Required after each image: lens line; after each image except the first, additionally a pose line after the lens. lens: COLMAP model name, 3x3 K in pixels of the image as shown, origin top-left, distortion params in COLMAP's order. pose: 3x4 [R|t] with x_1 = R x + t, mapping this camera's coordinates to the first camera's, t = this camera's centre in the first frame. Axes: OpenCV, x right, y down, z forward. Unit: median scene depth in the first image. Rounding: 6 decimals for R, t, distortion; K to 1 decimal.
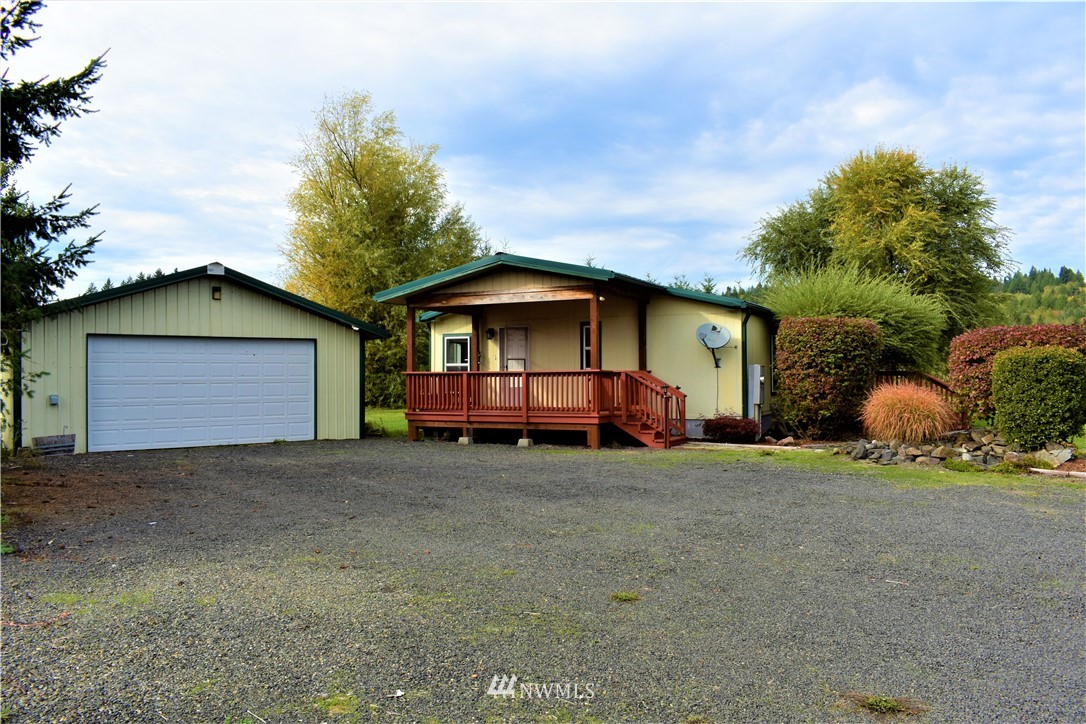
lens RADIAL K [[857.4, 0, 543.0], [0, 857.4, 362.0], [0, 0, 1]] dist [0.011337, -0.003736]
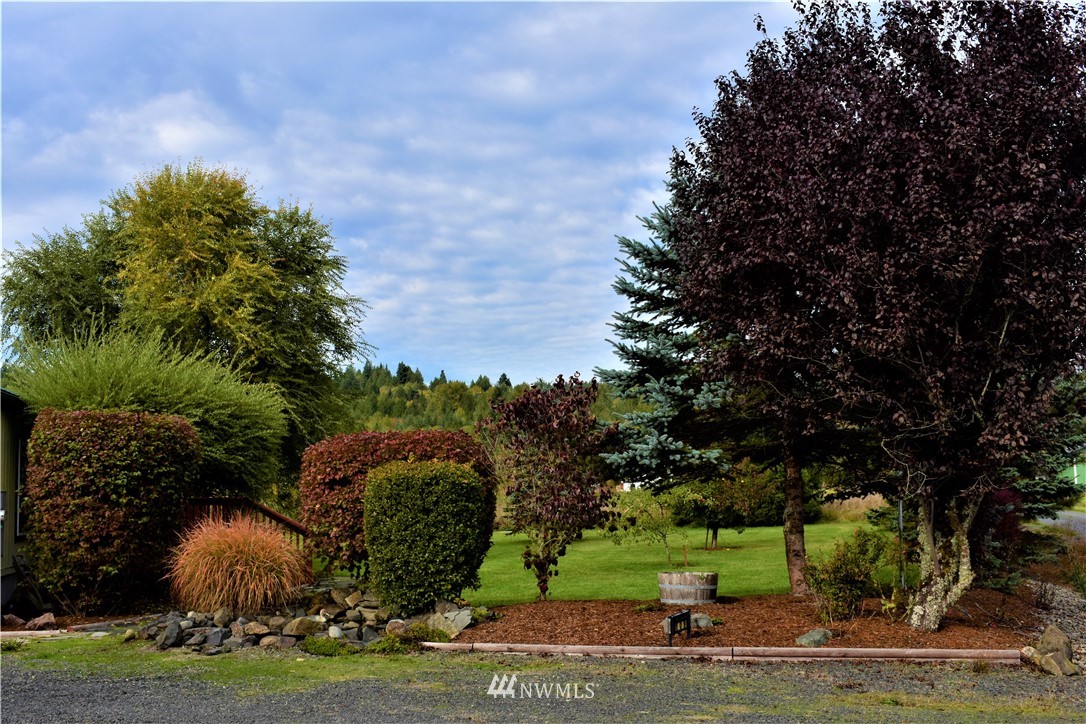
lens RADIAL K [[1213.9, 0, 543.0], [0, 1213.9, 362.0], [0, 0, 1]] dist [-0.020612, -0.033166]
pose [[0.778515, 0.059607, 0.624789, 0.025411], [0.004085, 0.994978, -0.100015, 0.000533], [-0.627613, 0.080415, 0.774362, 0.133001]]
